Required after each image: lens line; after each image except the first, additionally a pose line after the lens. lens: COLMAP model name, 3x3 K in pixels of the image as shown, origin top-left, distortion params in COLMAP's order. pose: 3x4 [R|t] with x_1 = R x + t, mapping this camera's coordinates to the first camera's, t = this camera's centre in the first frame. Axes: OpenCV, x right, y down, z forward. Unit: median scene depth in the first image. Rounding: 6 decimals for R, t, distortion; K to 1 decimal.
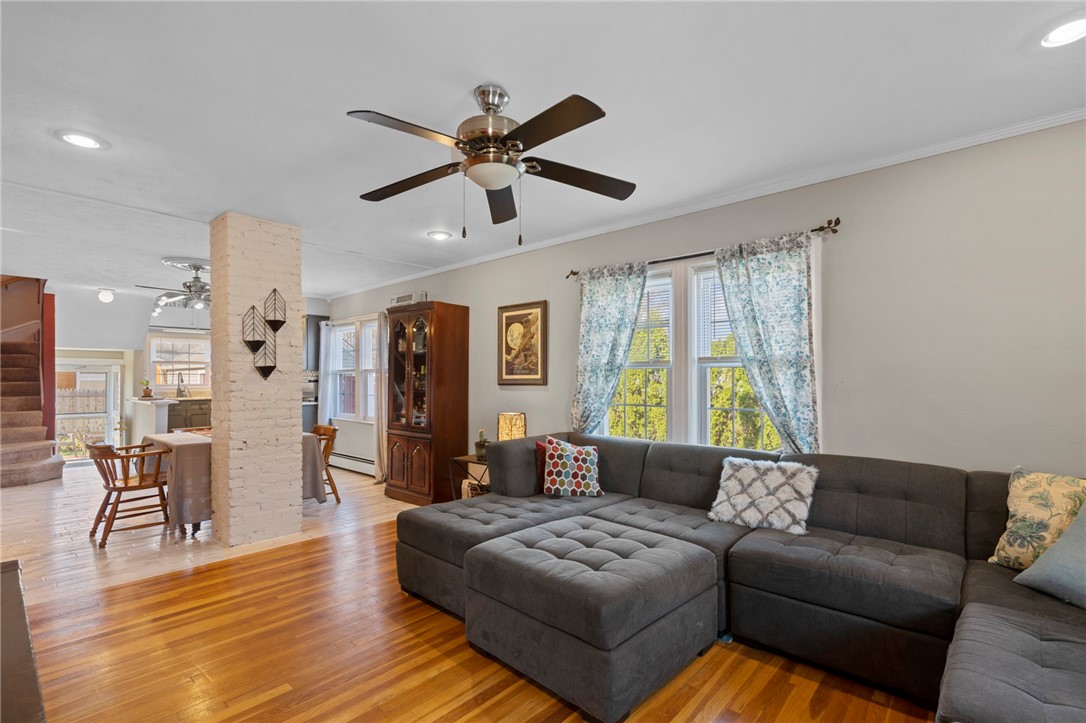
lens RADIAL K [[502.2, 0, 547.1], [0, 502.2, 379.7], [0, 0, 1]] dist [0.001061, 0.000868]
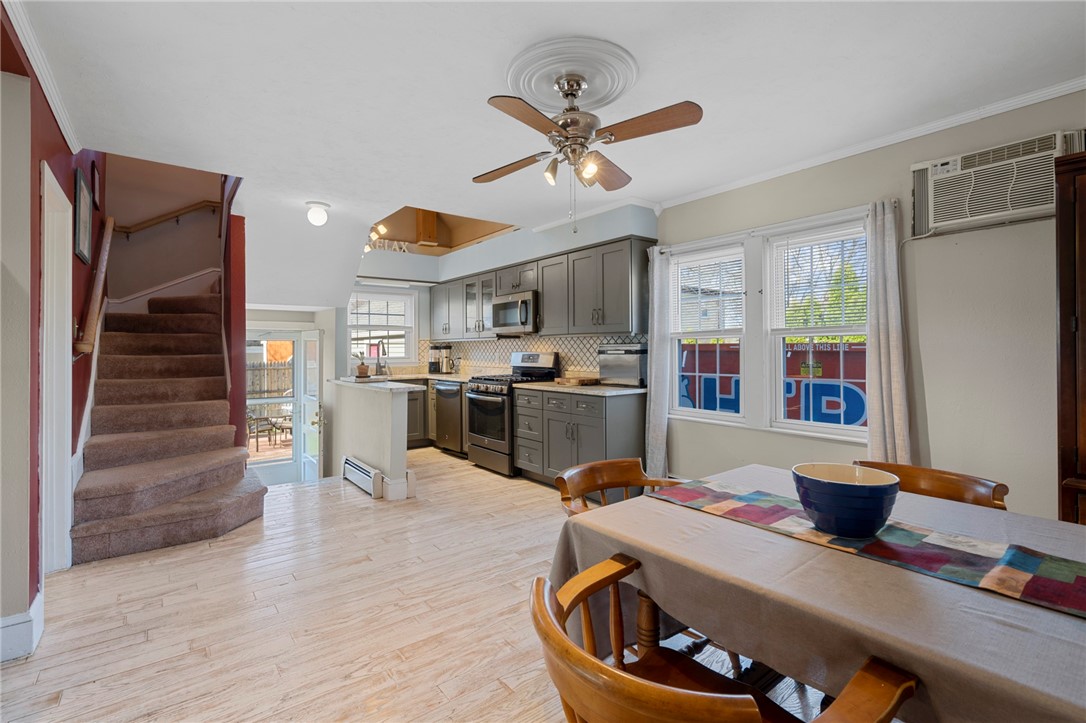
lens RADIAL K [[493.7, 0, 540.2], [0, 493.7, 351.6], [0, 0, 1]] dist [-0.010621, 0.006784]
pose [[0.985178, -0.004066, -0.171489, -0.477697], [0.004134, 0.999991, 0.000036, 0.002108], [0.171488, -0.000744, 0.985186, 0.426950]]
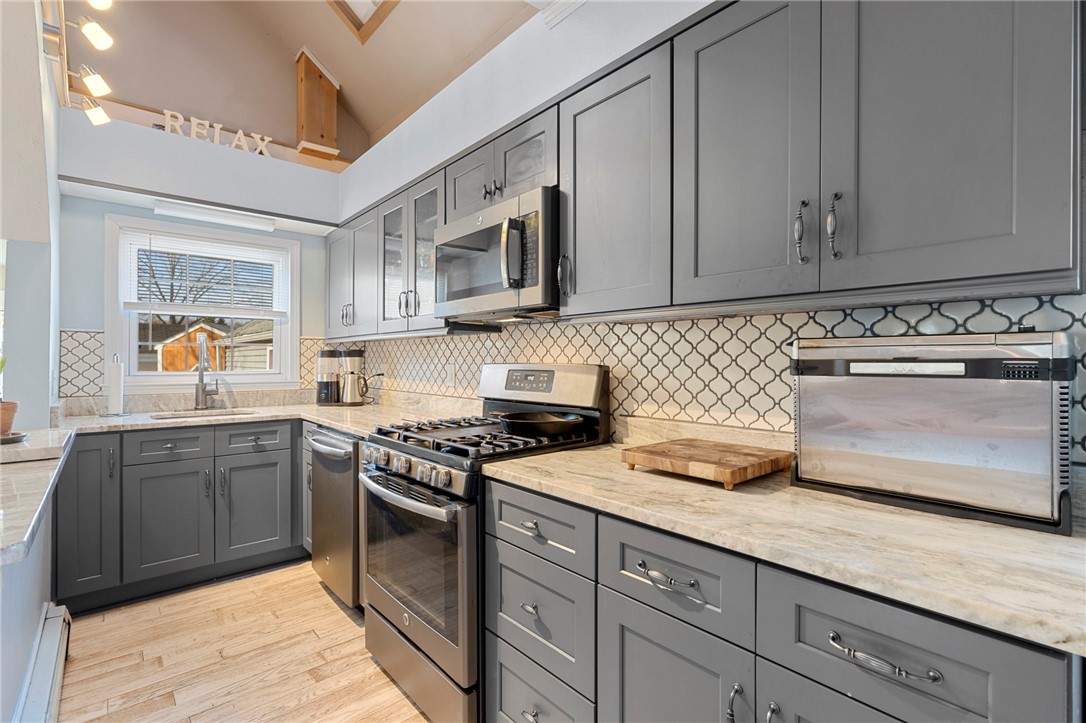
lens RADIAL K [[503.4, 0, 536.5], [0, 503.4, 363.8], [0, 0, 1]] dist [-0.003344, 0.001293]
pose [[0.992277, 0.004301, -0.123964, -0.578149], [-0.004045, 0.999989, 0.002314, 0.001892], [0.123972, -0.001795, 0.992284, 0.859475]]
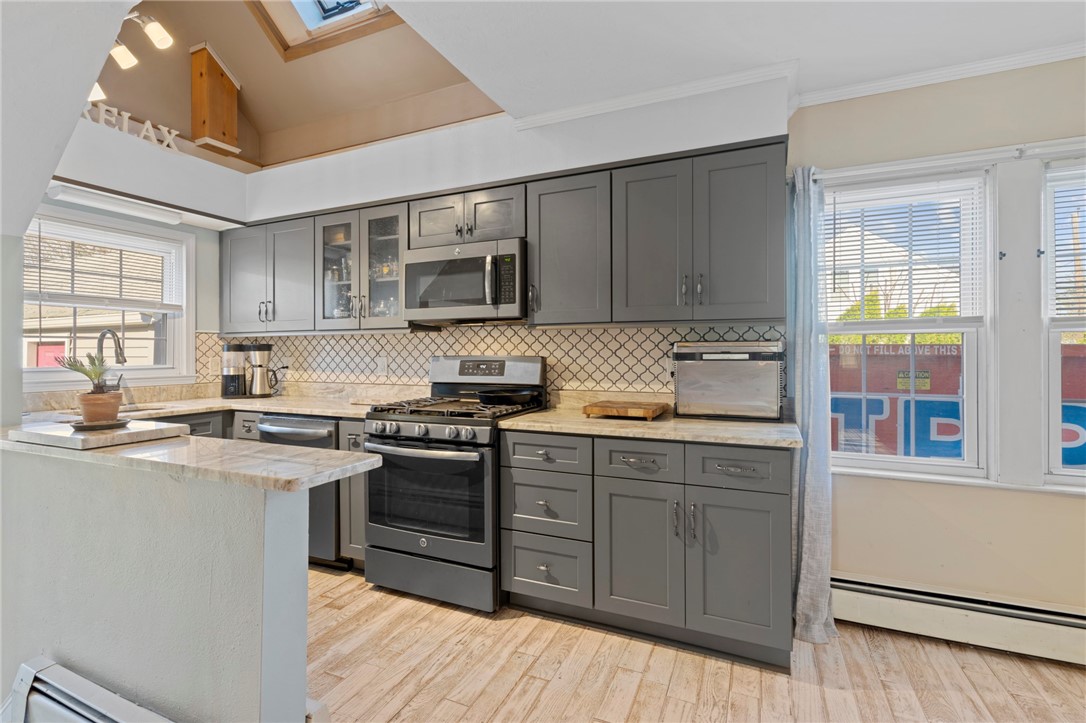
lens RADIAL K [[508.7, 0, 541.7], [0, 508.7, 356.0], [0, 0, 1]] dist [-0.005075, 0.000056]
pose [[0.952122, -0.002102, 0.305710, -0.700544], [0.001698, 0.999997, 0.001588, 0.001956], [-0.305712, -0.000993, 0.952123, 0.745787]]
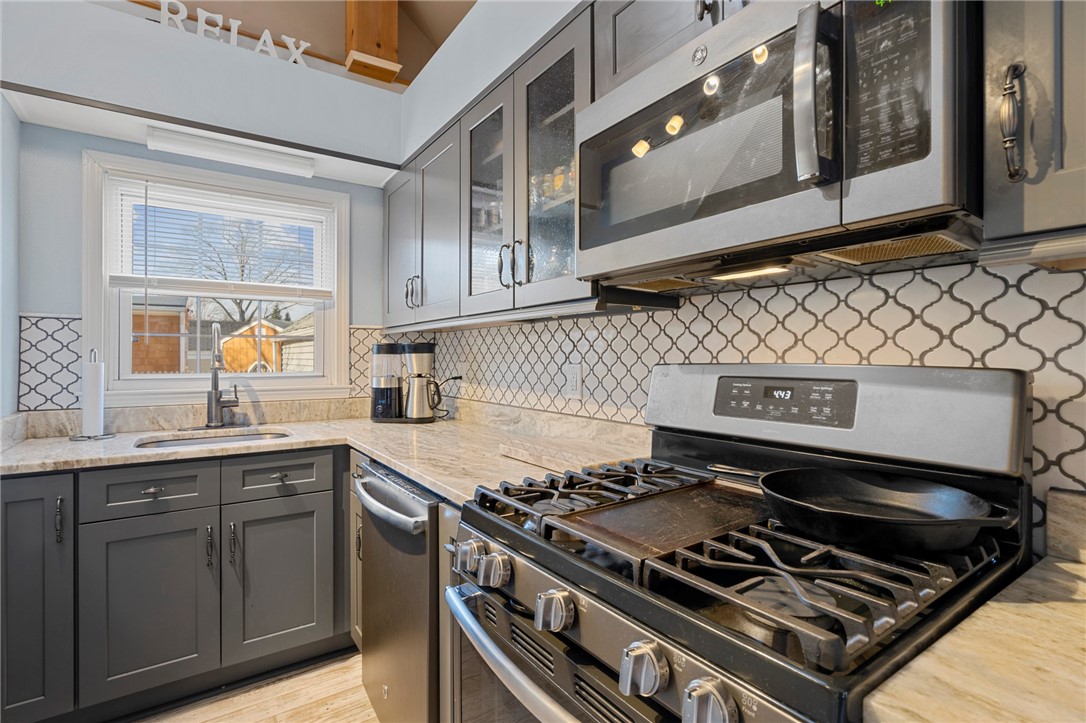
lens RADIAL K [[525.5, 0, 532.0], [0, 525.5, 359.2], [0, 0, 1]] dist [-0.002429, 0.000281]
pose [[0.969402, 0.002973, -0.245460, -0.652232], [-0.003116, 0.999995, -0.000194, 0.001066], [0.245458, 0.000953, 0.969407, 0.990476]]
